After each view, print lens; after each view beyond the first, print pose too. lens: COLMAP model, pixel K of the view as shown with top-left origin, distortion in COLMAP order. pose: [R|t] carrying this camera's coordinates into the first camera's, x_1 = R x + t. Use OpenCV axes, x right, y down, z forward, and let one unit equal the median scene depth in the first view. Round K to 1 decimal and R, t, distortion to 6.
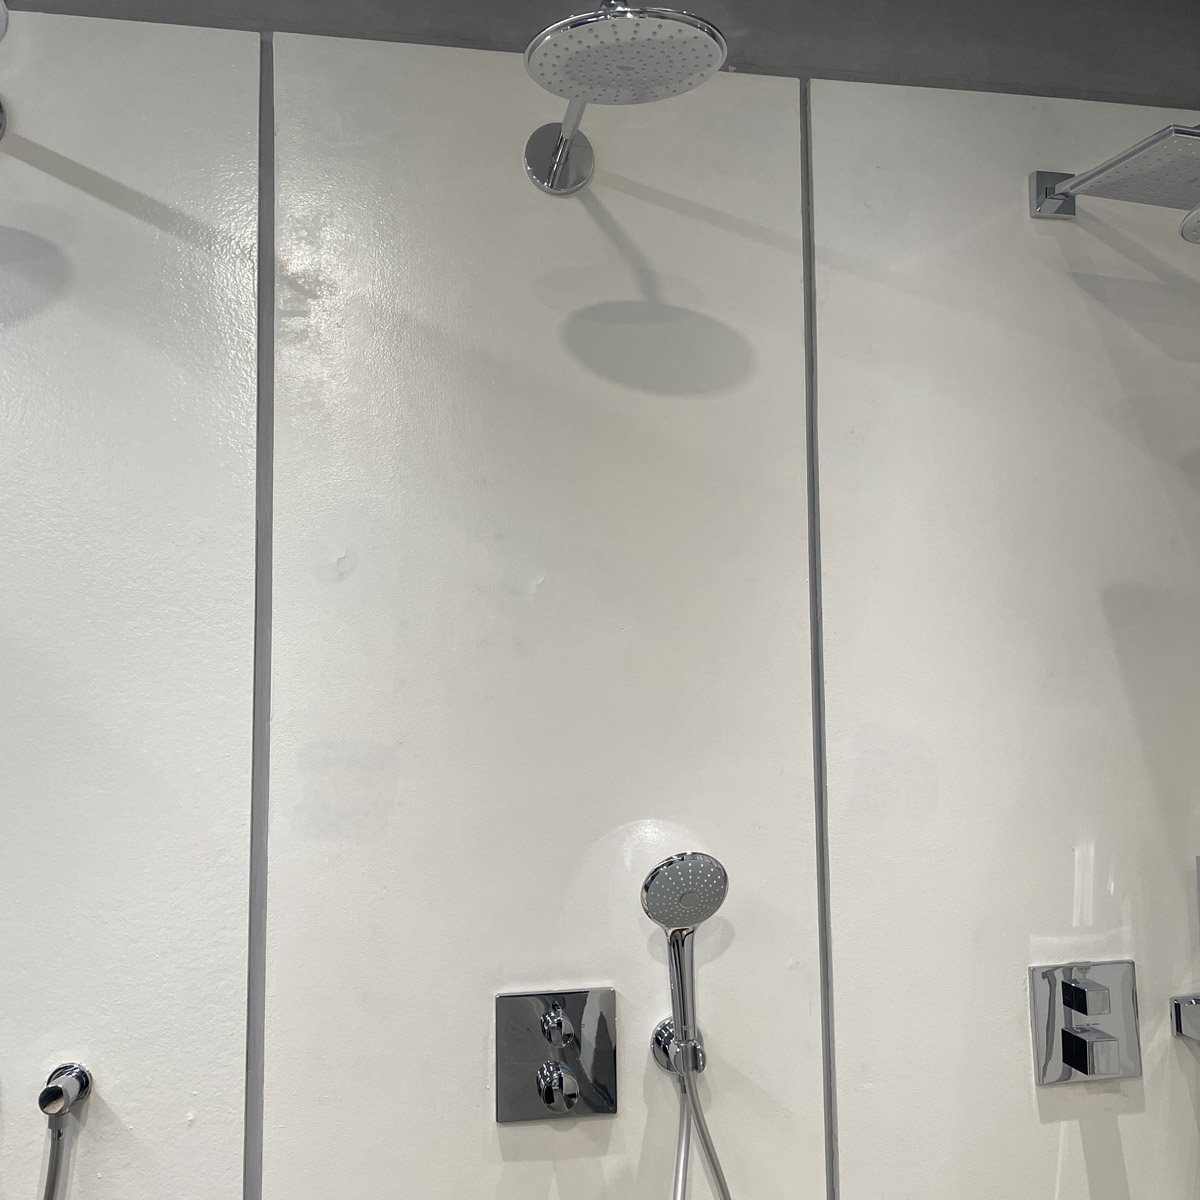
lens RADIAL K [[1232.2, 0, 619.2], [0, 1232.2, 588.8], [0, 0, 1]] dist [0.096427, -0.179434]
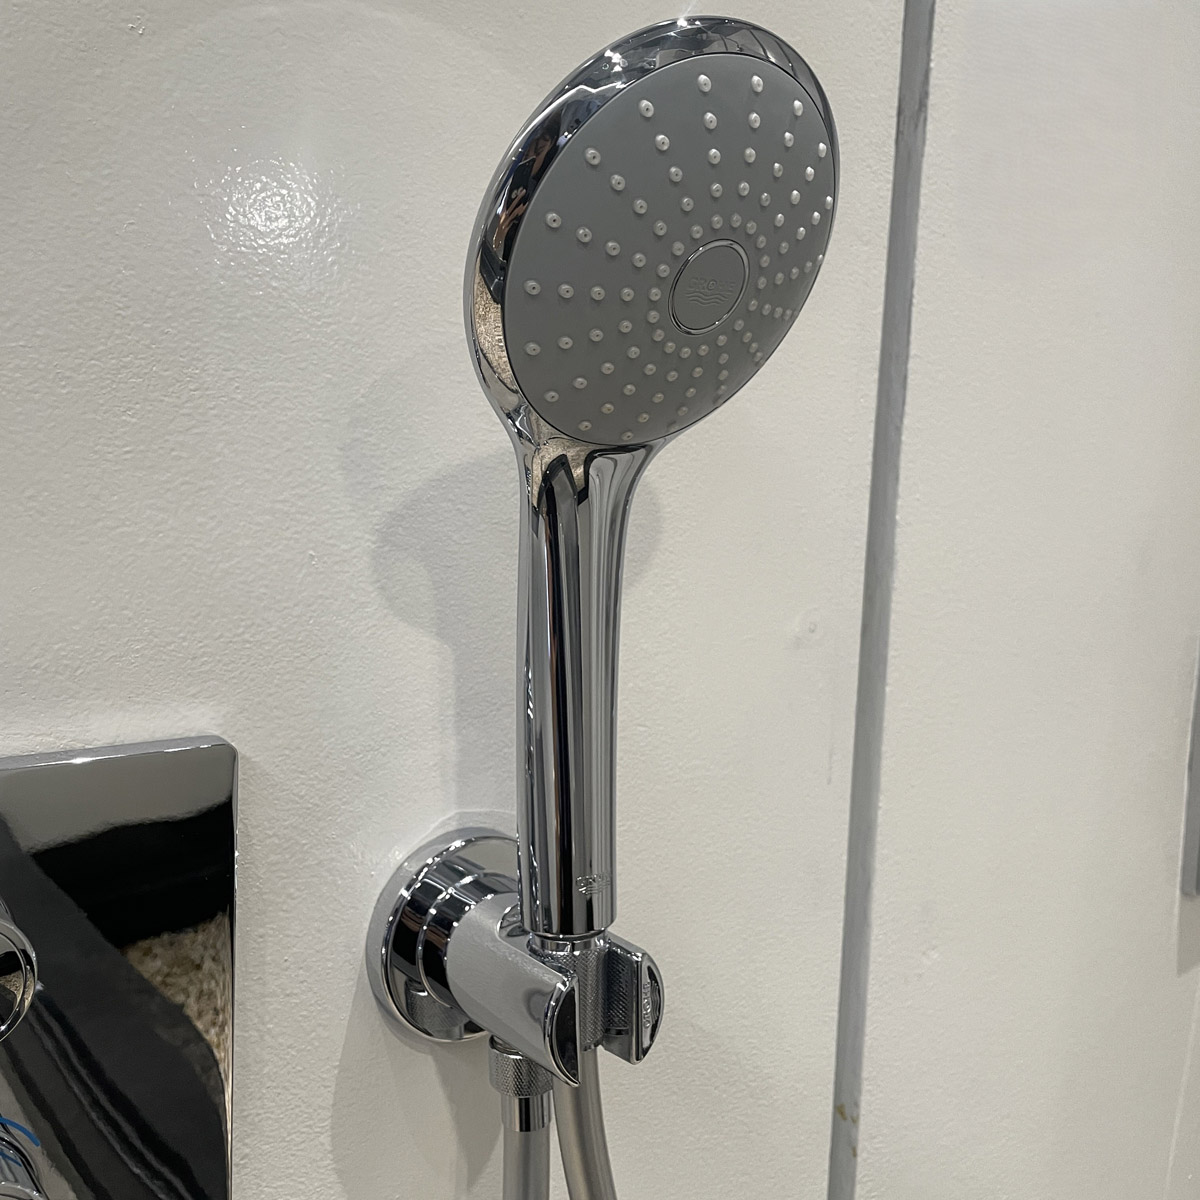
lens RADIAL K [[1232.2, 0, 619.2], [0, 1232.2, 588.8], [0, 0, 1]] dist [0.096427, -0.179434]
pose [[0.884316, -0.000378, 0.466889, -0.045752], [-0.091248, 0.980576, 0.173624, 0.254510], [-0.457885, -0.196141, 0.867104, 0.794344]]
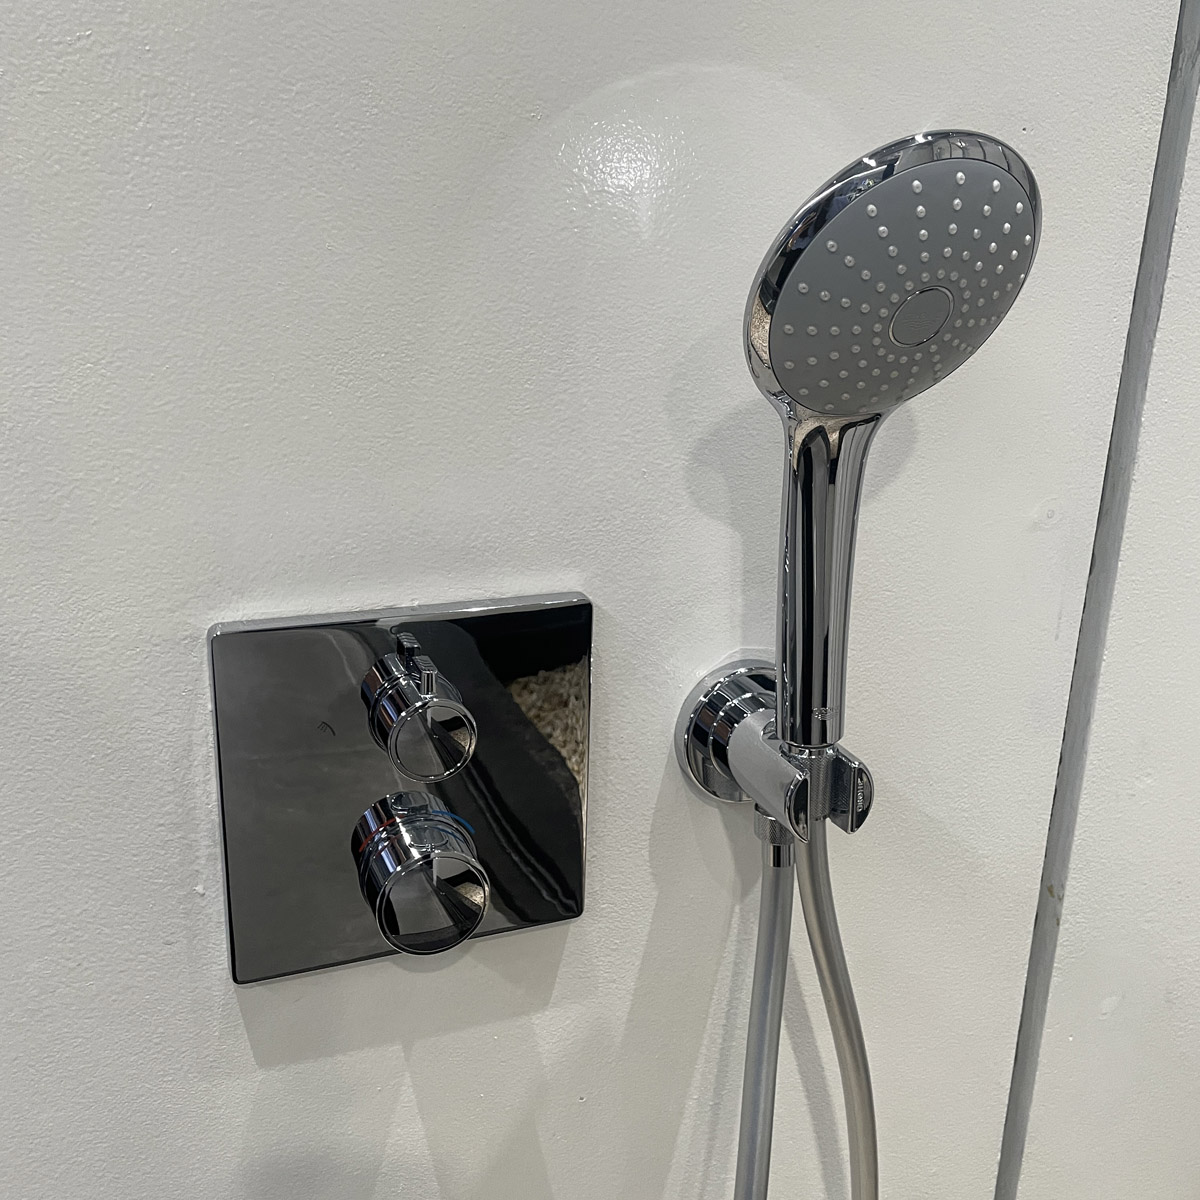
lens RADIAL K [[1232.2, 0, 619.2], [0, 1232.2, 588.8], [0, 0, 1]] dist [0.096427, -0.179434]
pose [[0.979463, -0.016665, 0.200934, -0.062049], [-0.061699, 0.923998, 0.377388, 0.198553], [-0.191952, -0.382035, 0.903993, 0.712771]]
